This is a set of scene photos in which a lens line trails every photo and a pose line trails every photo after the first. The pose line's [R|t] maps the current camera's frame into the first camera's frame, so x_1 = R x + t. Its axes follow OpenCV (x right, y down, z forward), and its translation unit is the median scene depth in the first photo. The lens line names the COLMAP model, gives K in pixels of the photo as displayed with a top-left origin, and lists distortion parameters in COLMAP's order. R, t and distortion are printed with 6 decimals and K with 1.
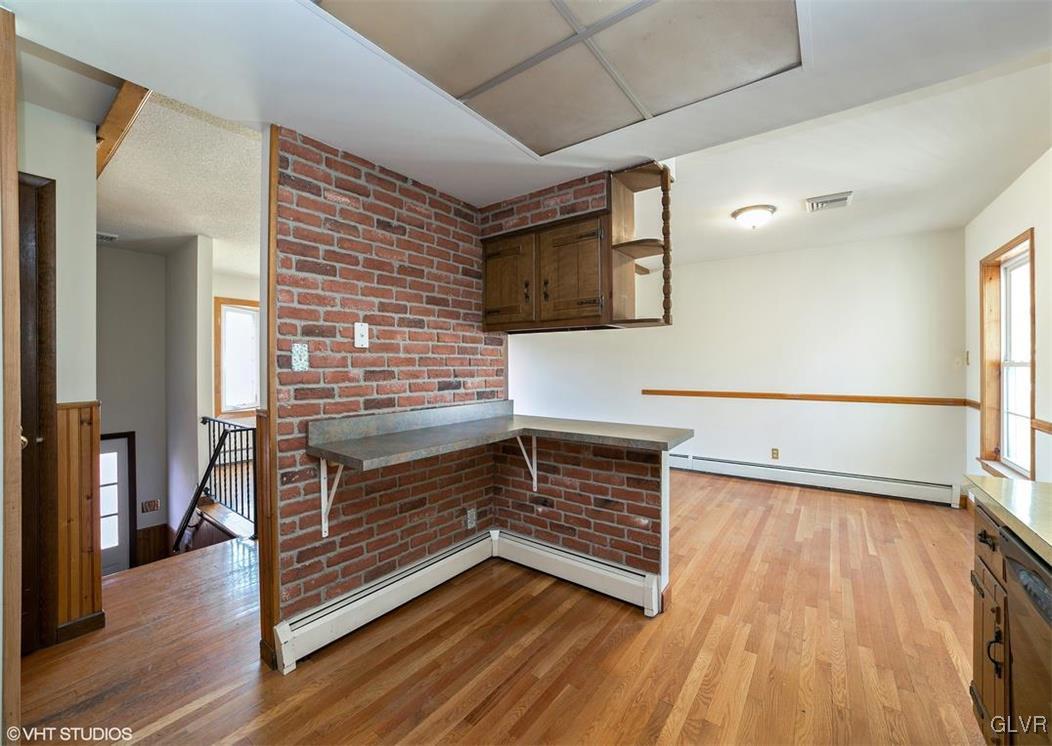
lens RADIAL K [[432.6, 0, 525.4], [0, 432.6, 363.7], [0, 0, 1]] dist [-0.050204, 0.000219]
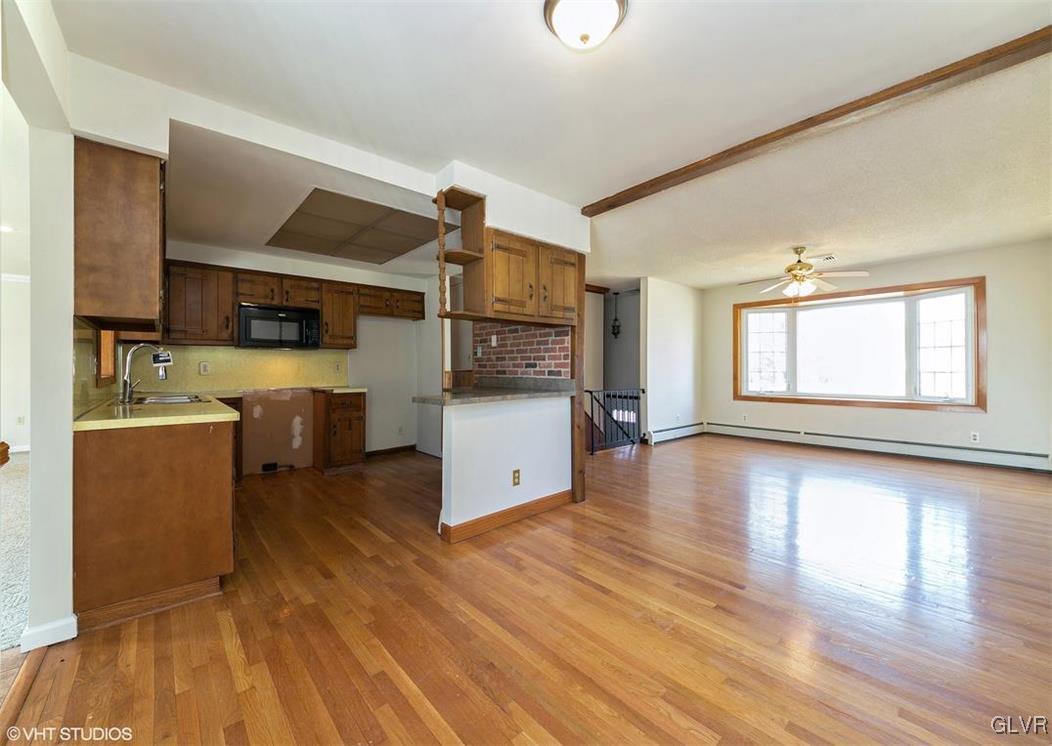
lens RADIAL K [[389.8, 0, 535.3], [0, 389.8, 362.6], [0, 0, 1]] dist [0.002678, -0.001008]
pose [[-0.210124, -0.008736, -0.977636, 1.445139], [0.002330, 0.999953, -0.009436, 0.062516], [0.977672, -0.004261, -0.210094, 1.522434]]
